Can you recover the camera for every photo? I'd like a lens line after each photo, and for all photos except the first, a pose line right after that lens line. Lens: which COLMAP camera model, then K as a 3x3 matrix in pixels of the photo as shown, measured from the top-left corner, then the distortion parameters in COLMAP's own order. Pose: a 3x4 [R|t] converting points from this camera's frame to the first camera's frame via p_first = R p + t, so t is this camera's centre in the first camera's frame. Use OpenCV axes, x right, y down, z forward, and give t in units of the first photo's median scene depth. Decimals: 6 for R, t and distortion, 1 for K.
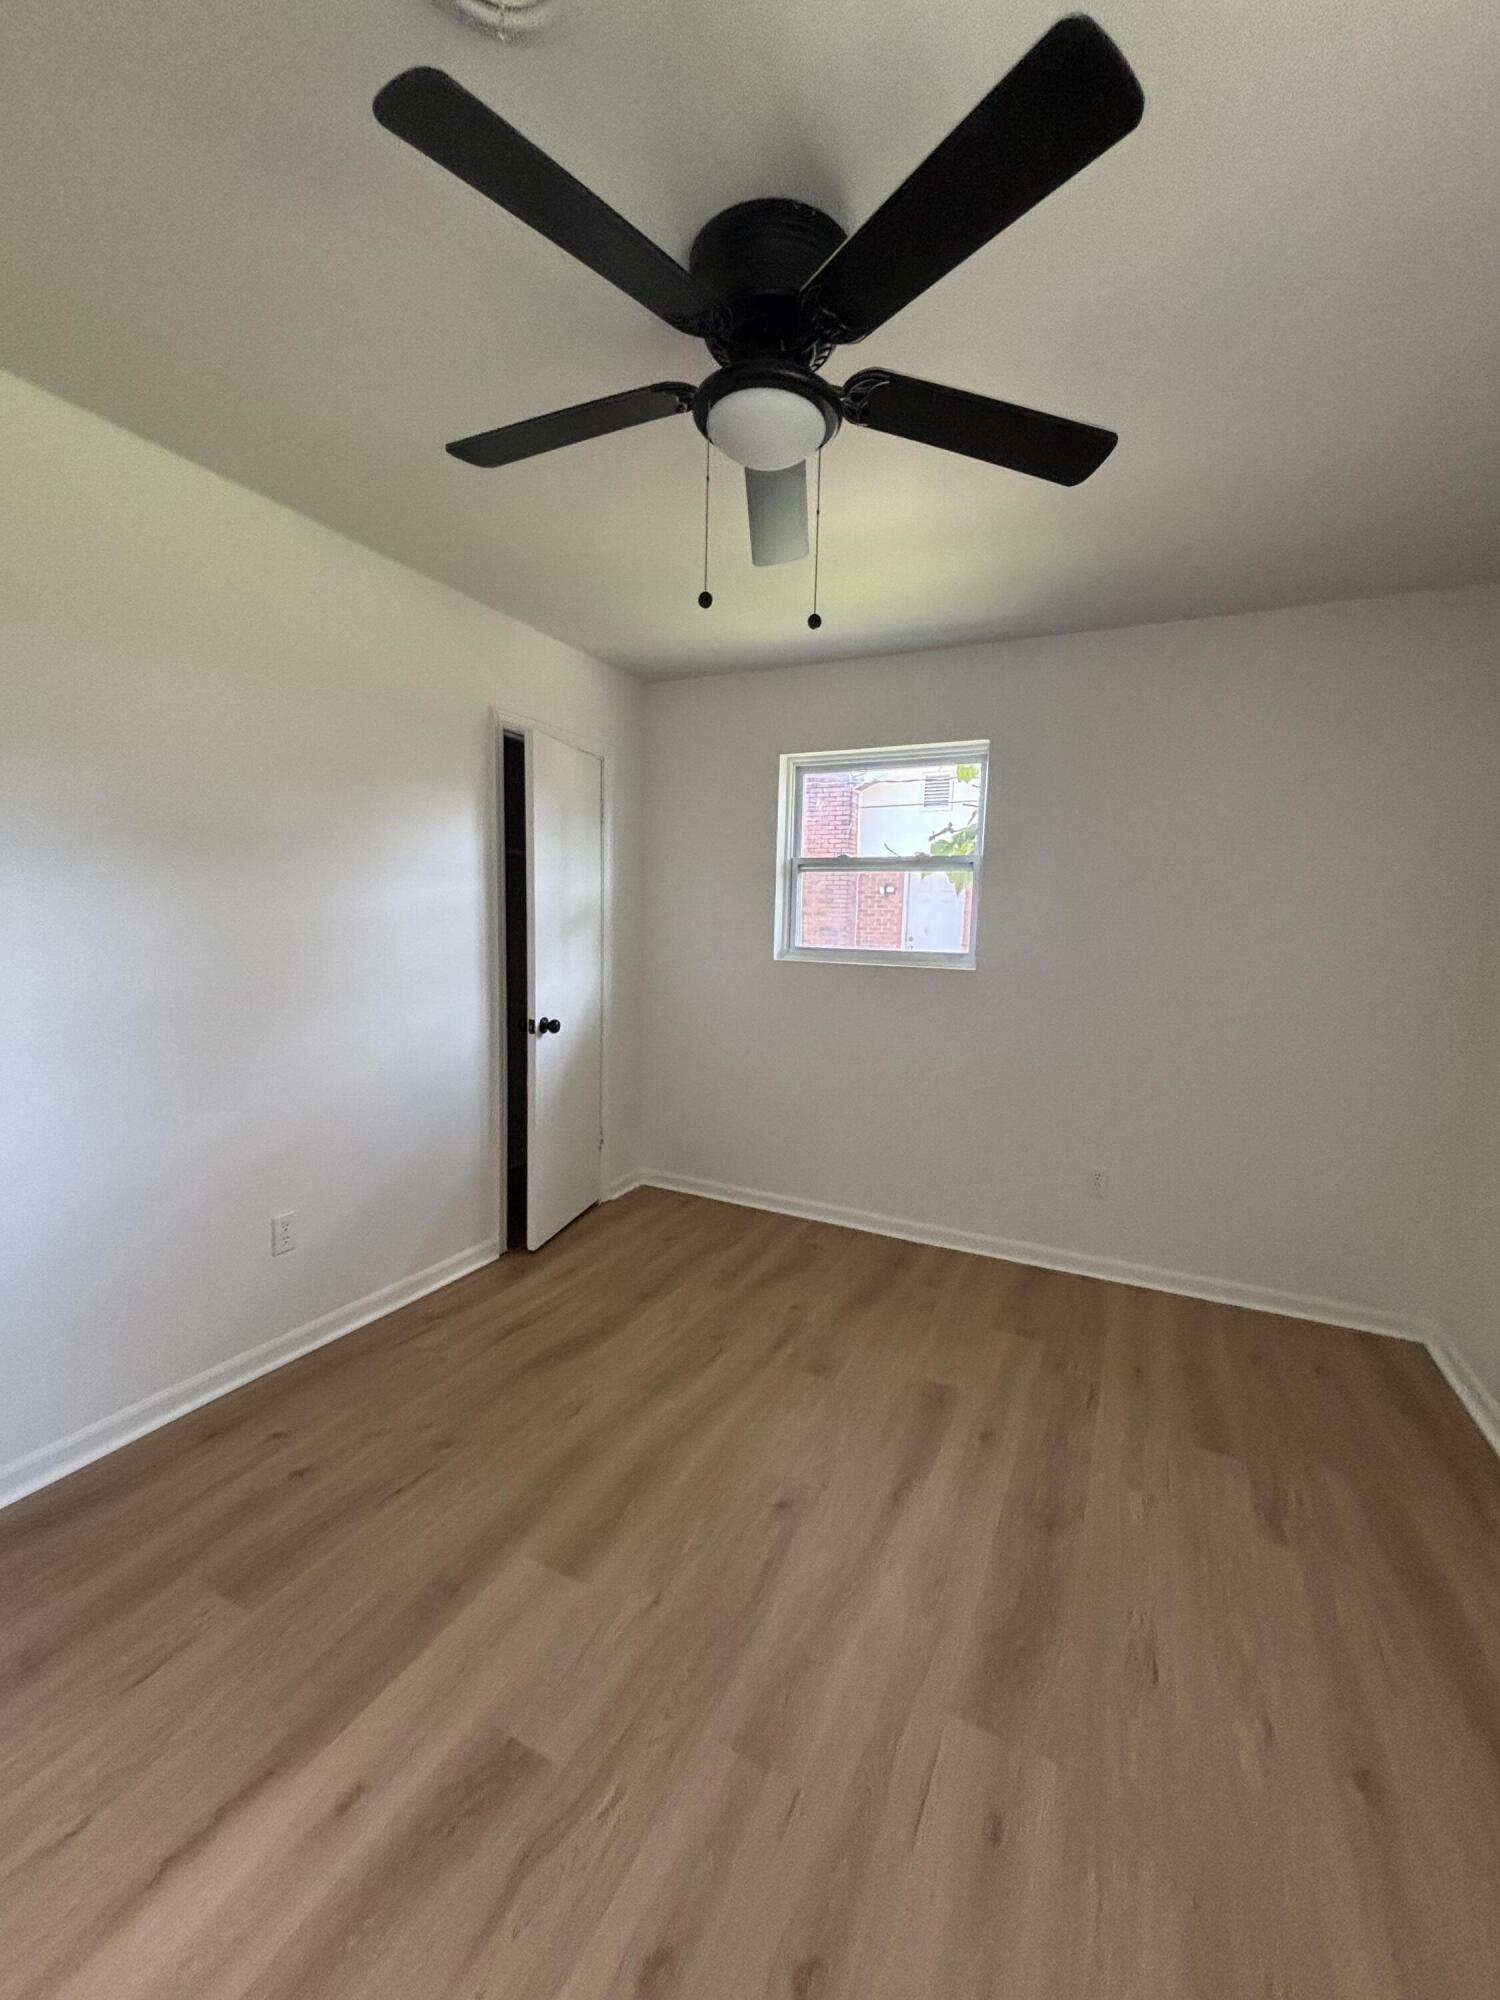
lens RADIAL K [[807.0, 0, 756.6], [0, 807.0, 1009.4], [0, 0, 1]] dist [-0.001081, -0.000307]
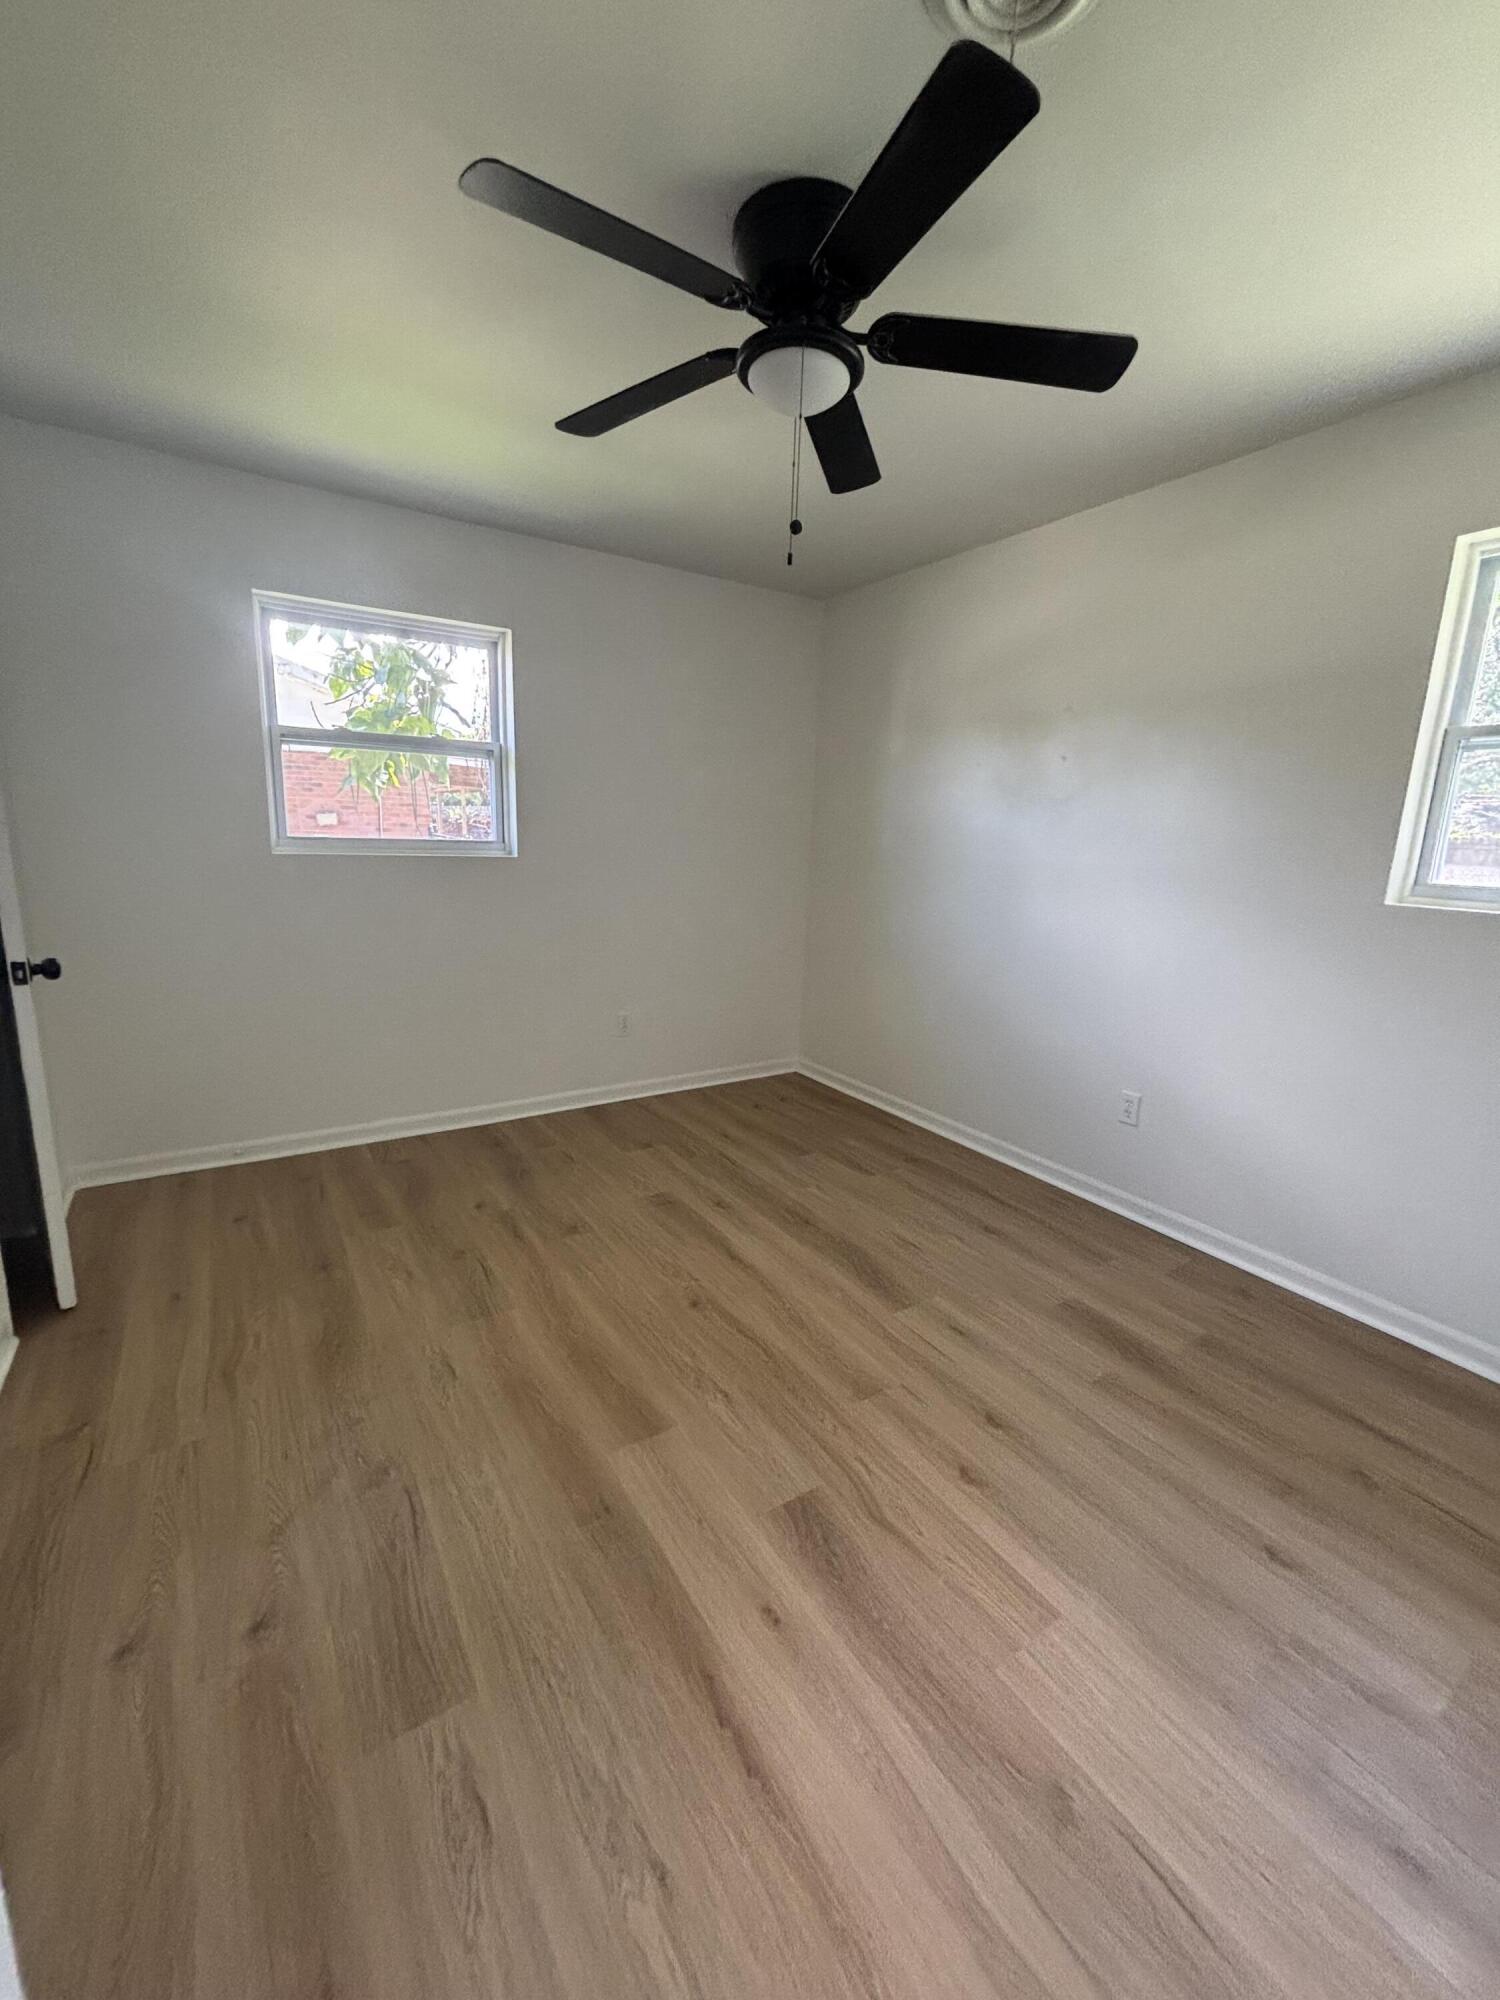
lens RADIAL K [[807.0, 0, 761.1], [0, 807.0, 1000.5], [0, 0, 1]] dist [-0.001081, -0.000307]
pose [[0.514104, -0.190772, 0.836244, -0.650090], [0.082970, 0.981441, 0.172888, -0.023693], [-0.853706, -0.019499, 0.520391, 0.229309]]
